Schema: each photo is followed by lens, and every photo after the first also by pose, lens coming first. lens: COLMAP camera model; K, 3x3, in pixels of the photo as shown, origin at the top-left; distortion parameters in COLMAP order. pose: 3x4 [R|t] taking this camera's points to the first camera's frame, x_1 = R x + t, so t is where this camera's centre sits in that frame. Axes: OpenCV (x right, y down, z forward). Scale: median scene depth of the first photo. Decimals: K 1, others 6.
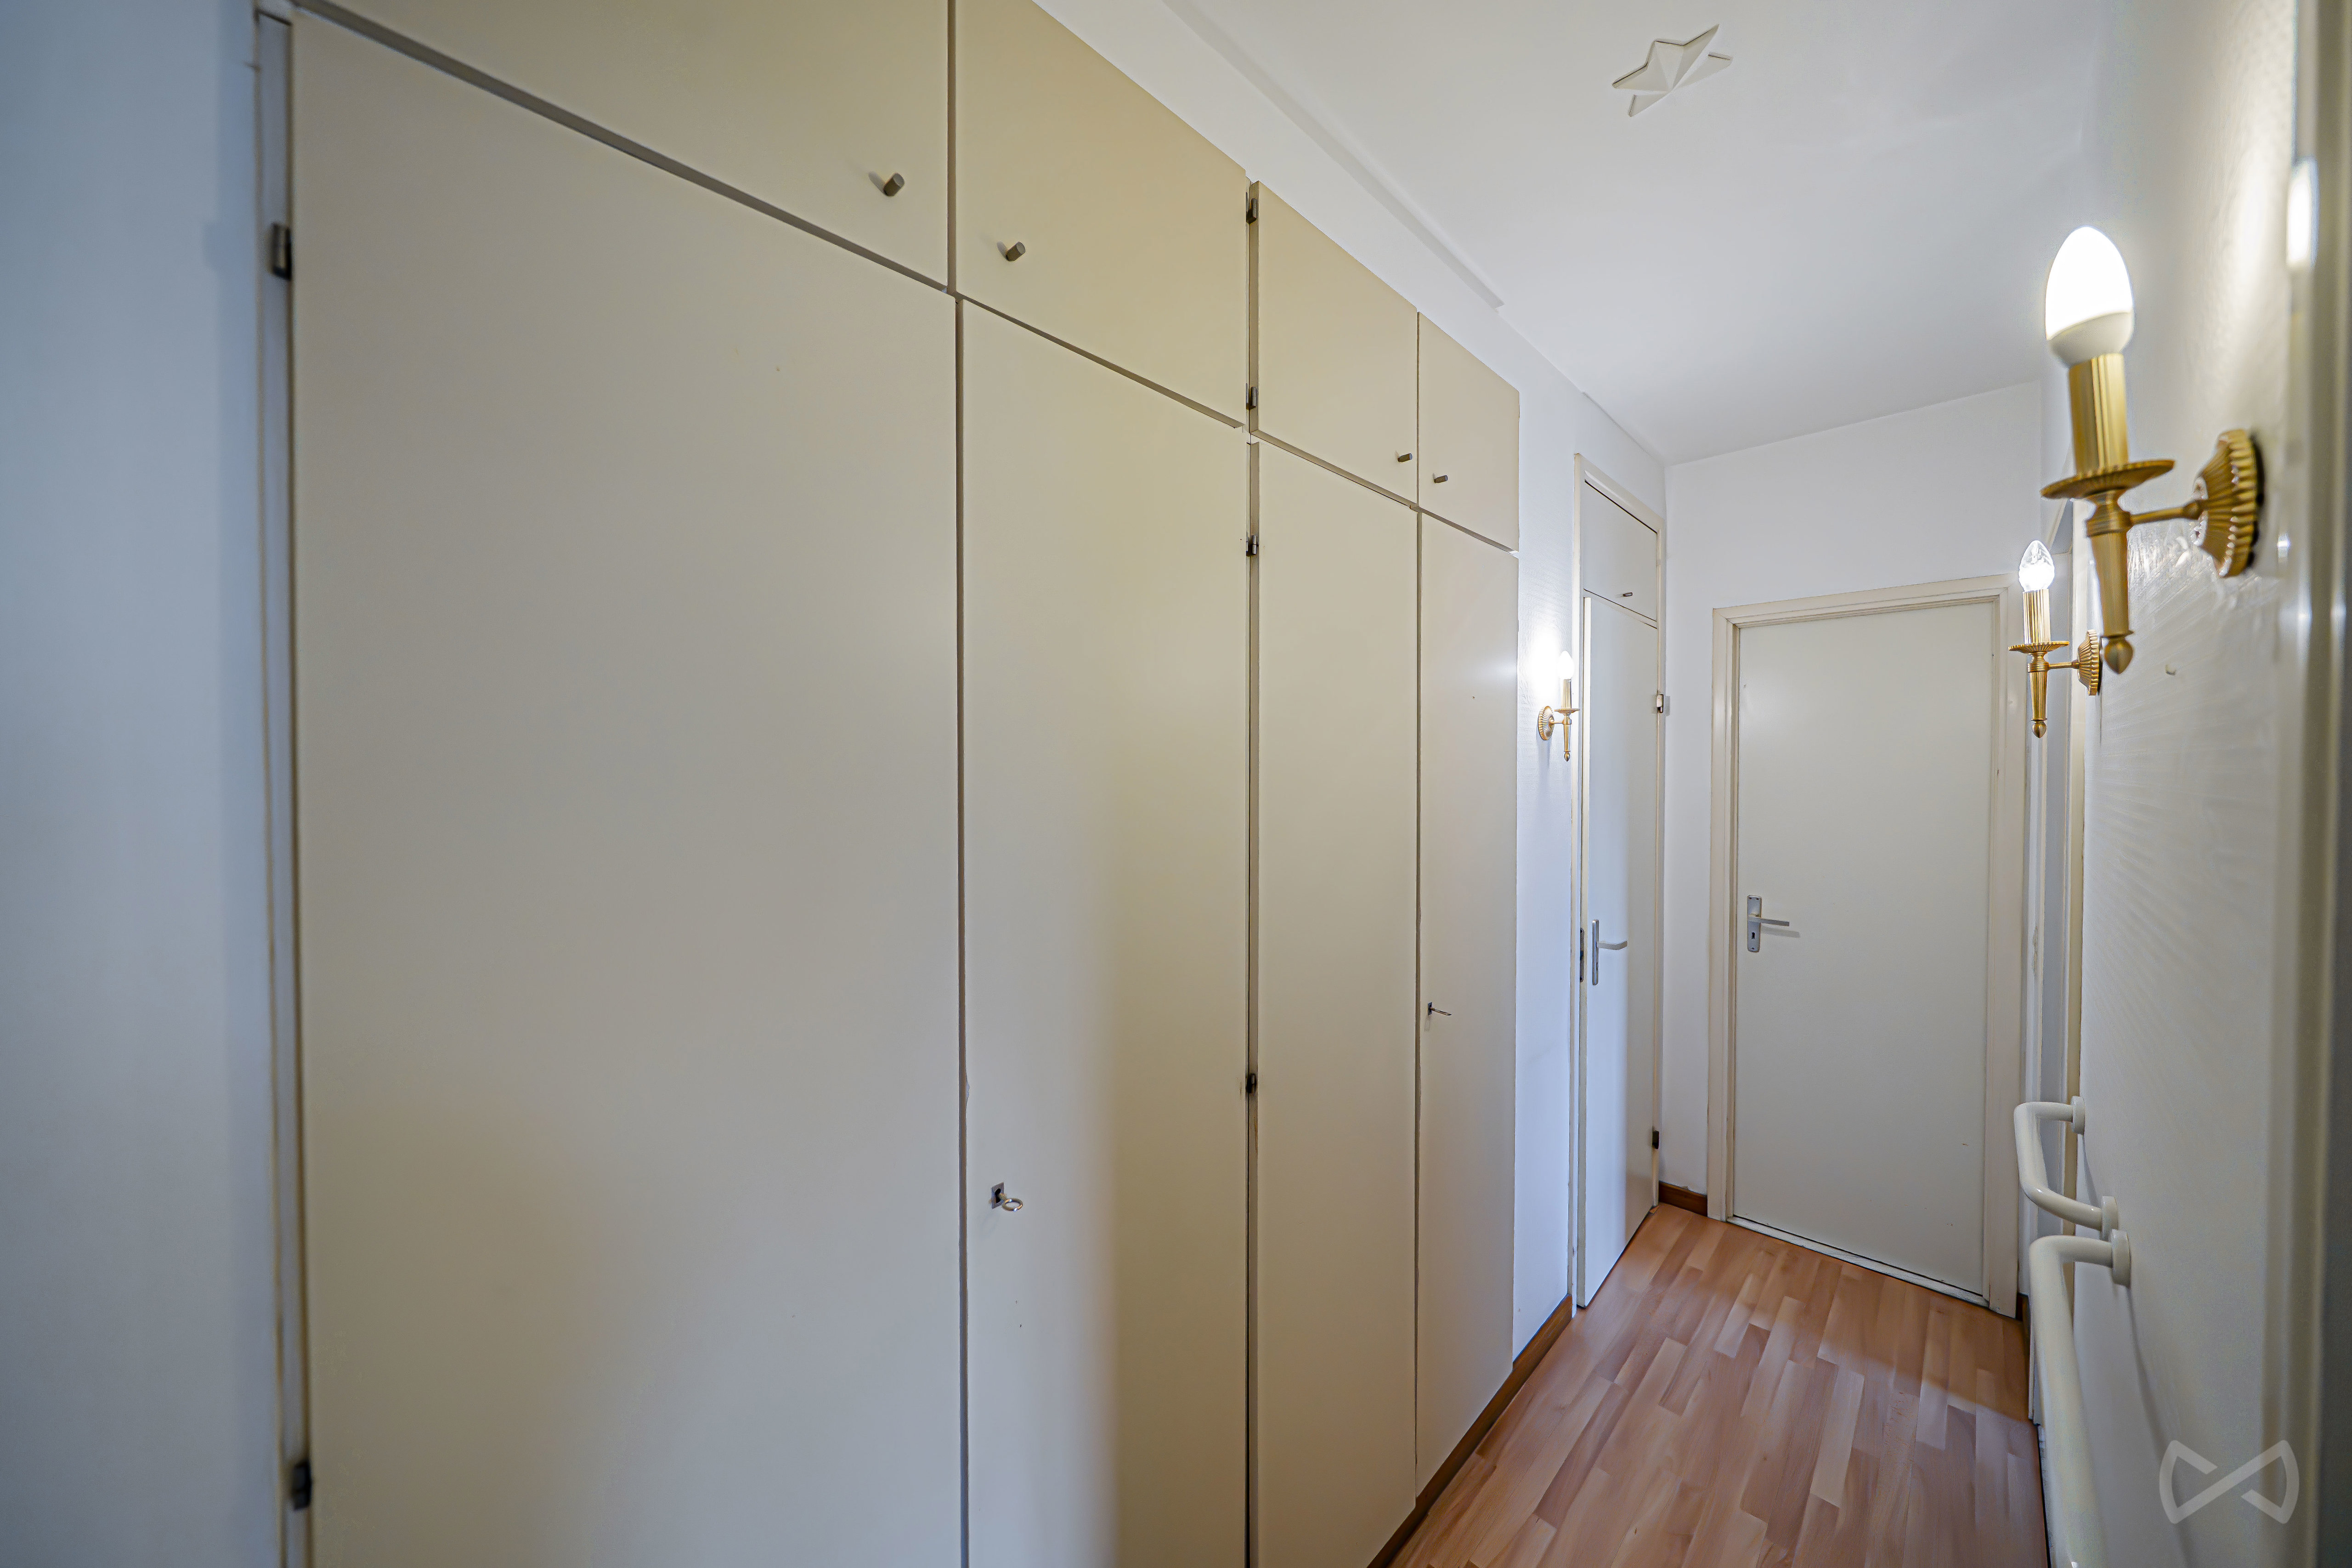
lens RADIAL K [[827.0, 0, 1189.9], [0, 827.0, 782.2], [0, 0, 1]] dist [-0.006640, -0.000167]
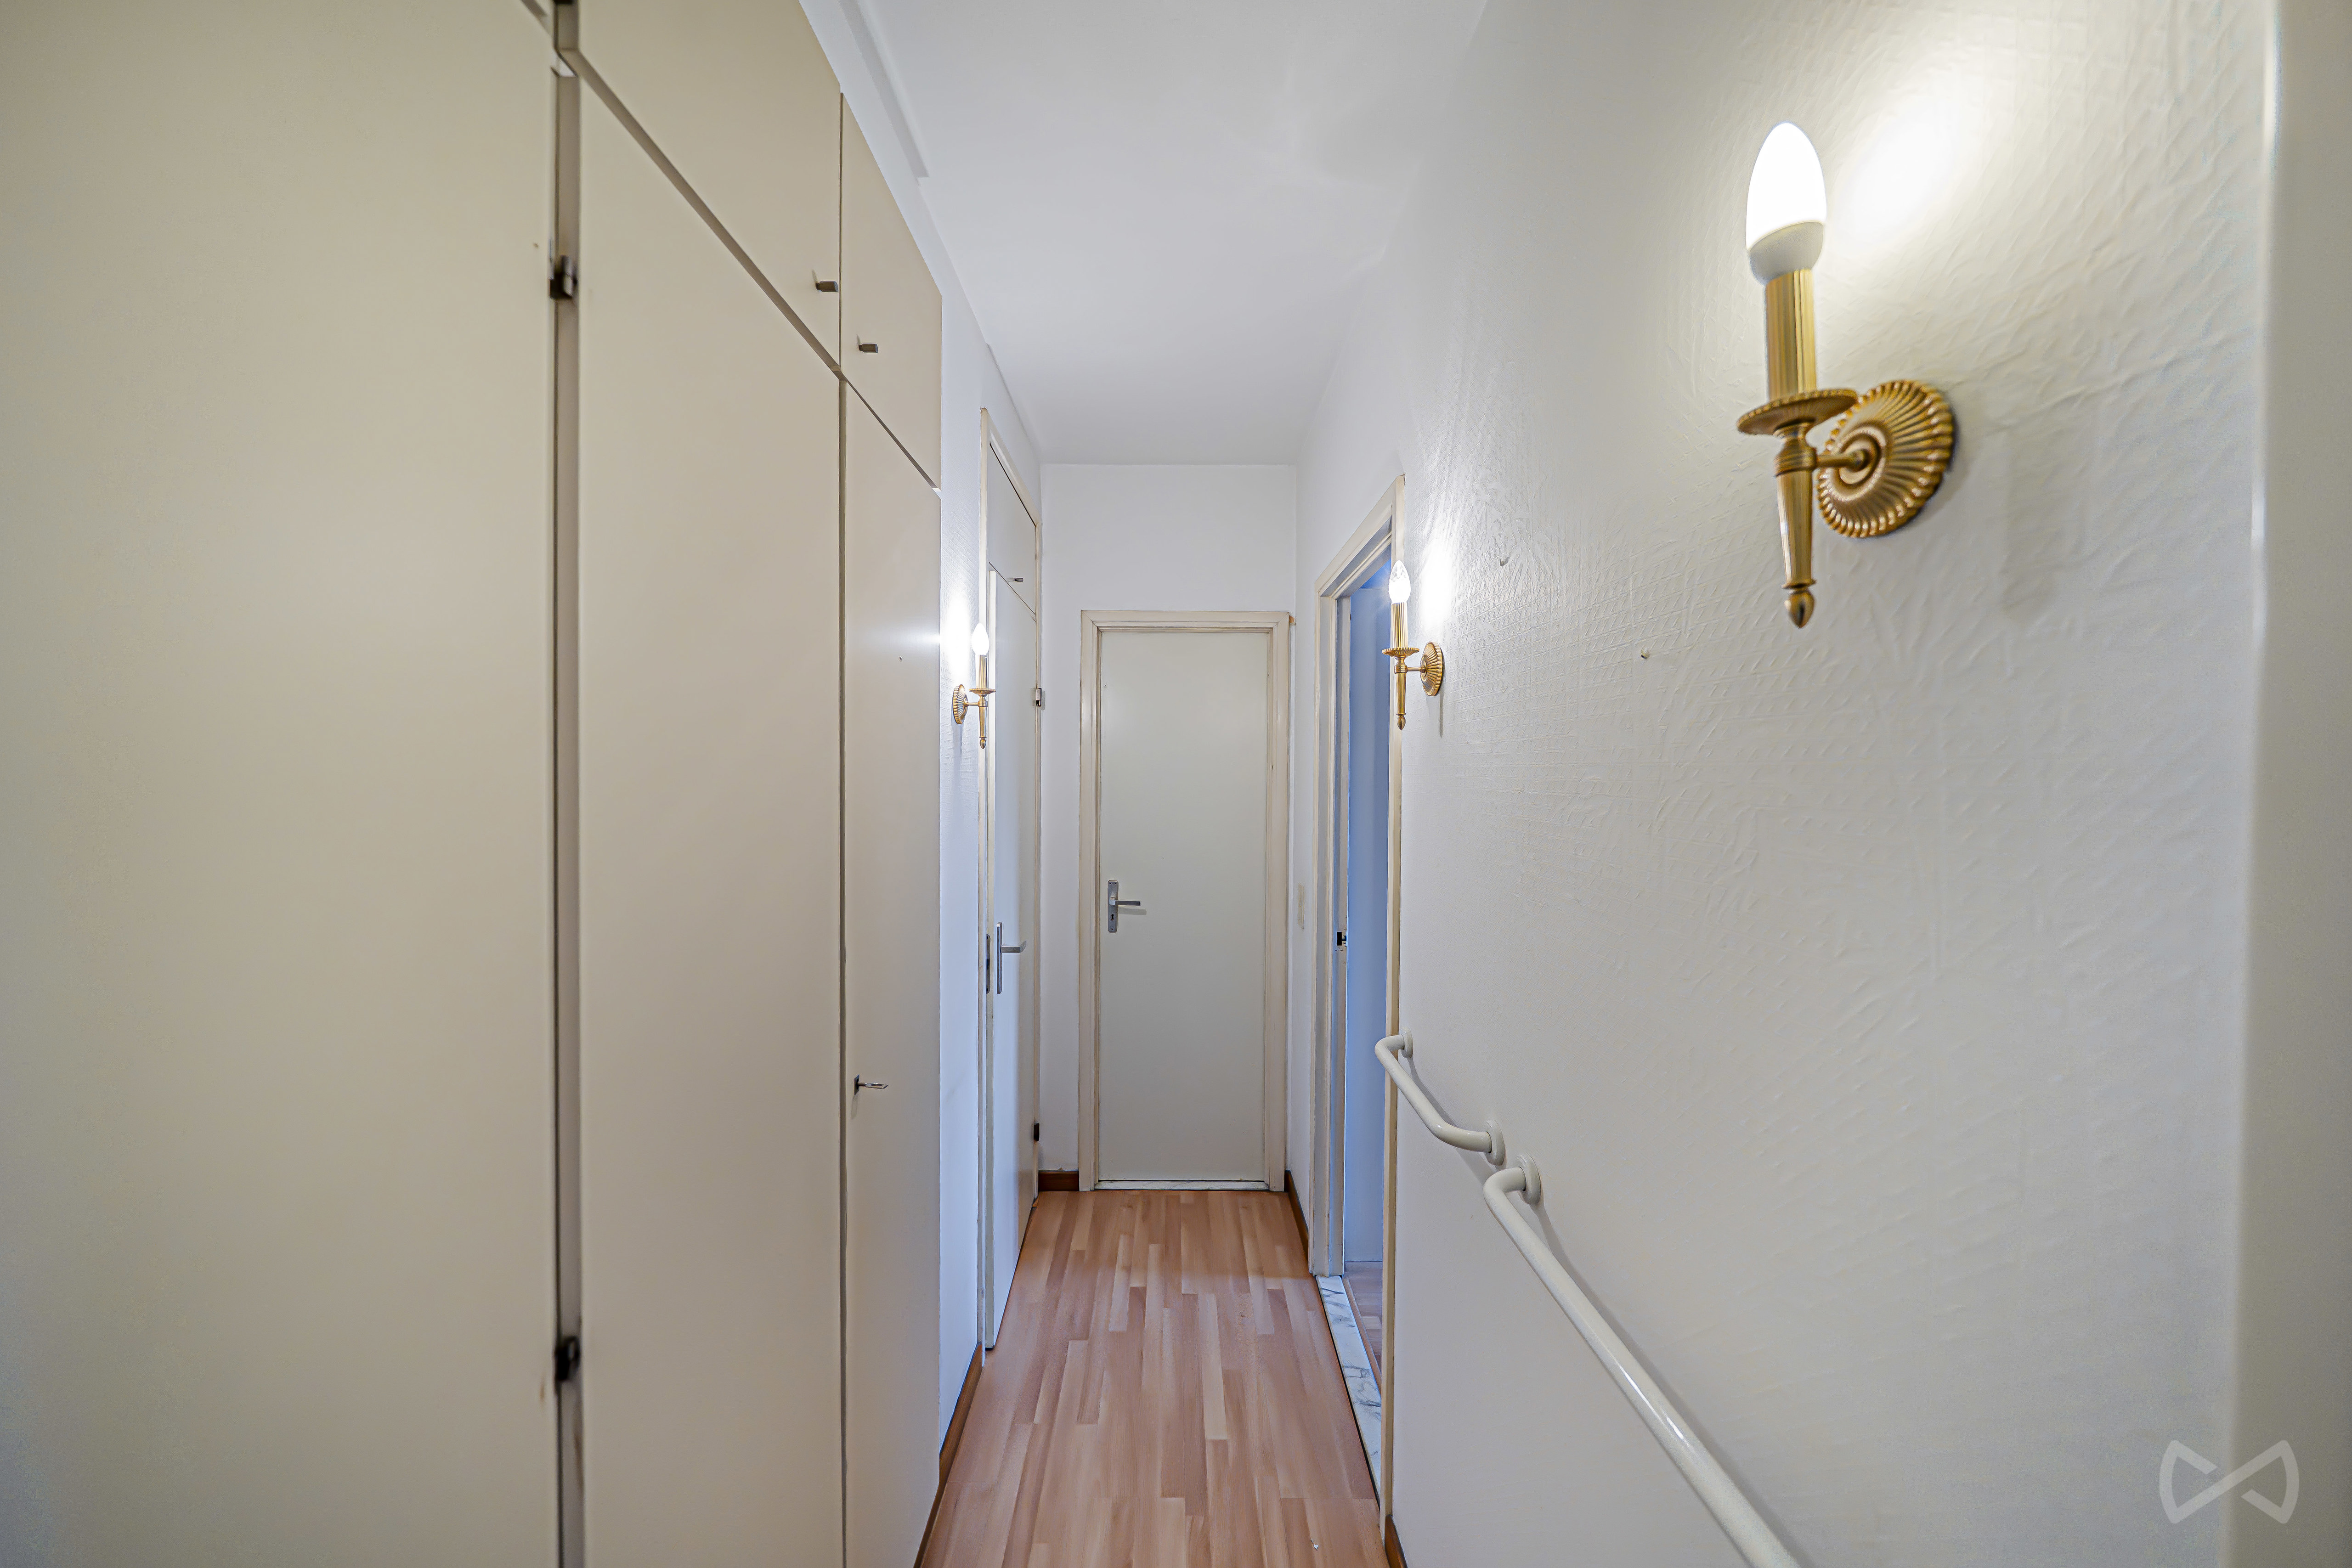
lens RADIAL K [[826.8, 0, 1189.9], [0, 826.8, 782.2], [0, 0, 1]] dist [-0.006640, -0.000167]
pose [[0.716023, -0.005192, 0.698058, -0.000231], [0.005239, 0.999984, 0.002064, 0.008644], [-0.698057, 0.002179, 0.716038, 0.196394]]
